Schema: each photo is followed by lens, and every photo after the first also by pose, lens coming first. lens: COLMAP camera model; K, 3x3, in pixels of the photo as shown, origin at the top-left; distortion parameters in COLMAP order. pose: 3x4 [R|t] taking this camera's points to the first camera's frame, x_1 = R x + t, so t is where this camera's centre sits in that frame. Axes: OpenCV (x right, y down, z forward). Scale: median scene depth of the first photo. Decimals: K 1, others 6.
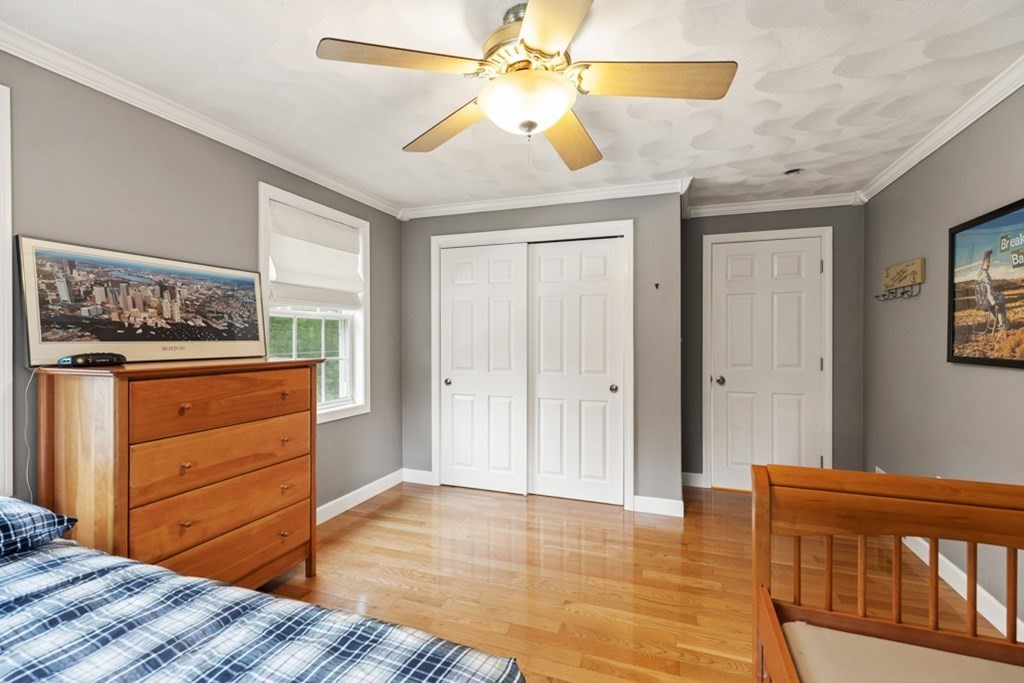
lens RADIAL K [[458.7, 0, 514.8], [0, 458.7, 342.0], [0, 0, 1]] dist [0.004111, -0.000135]
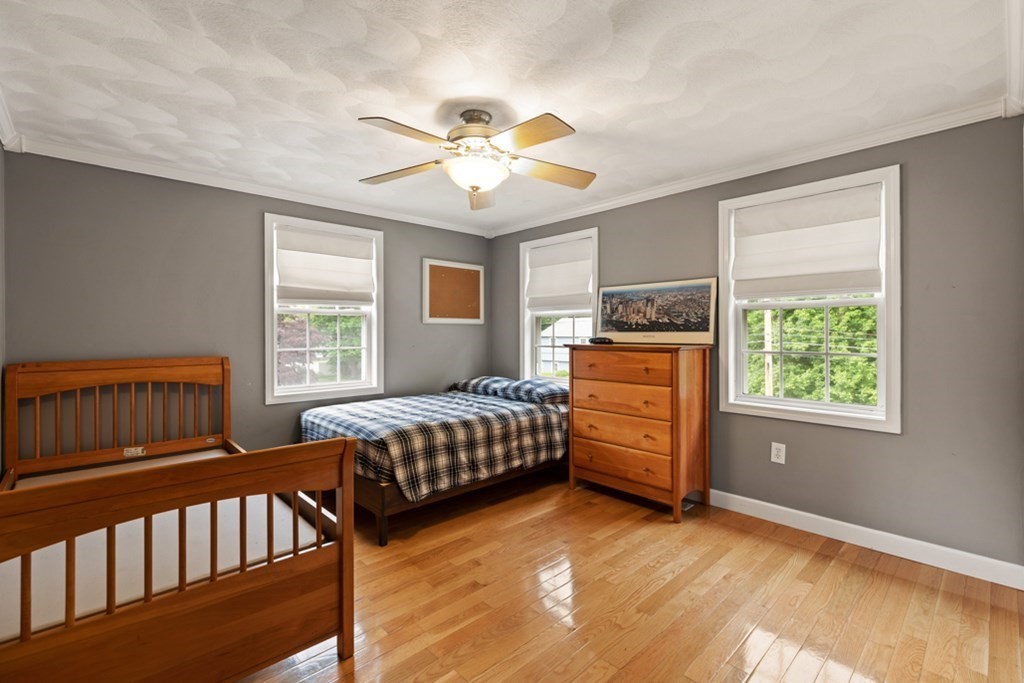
lens RADIAL K [[458.7, 0, 516.2], [0, 458.7, 334.2], [0, 0, 1]] dist [0.004111, -0.000135]
pose [[-0.450325, 0.003617, -0.892857, 0.955319], [-0.006585, 0.999951, 0.007372, -0.002704], [0.892841, 0.009200, -0.450279, 1.311692]]
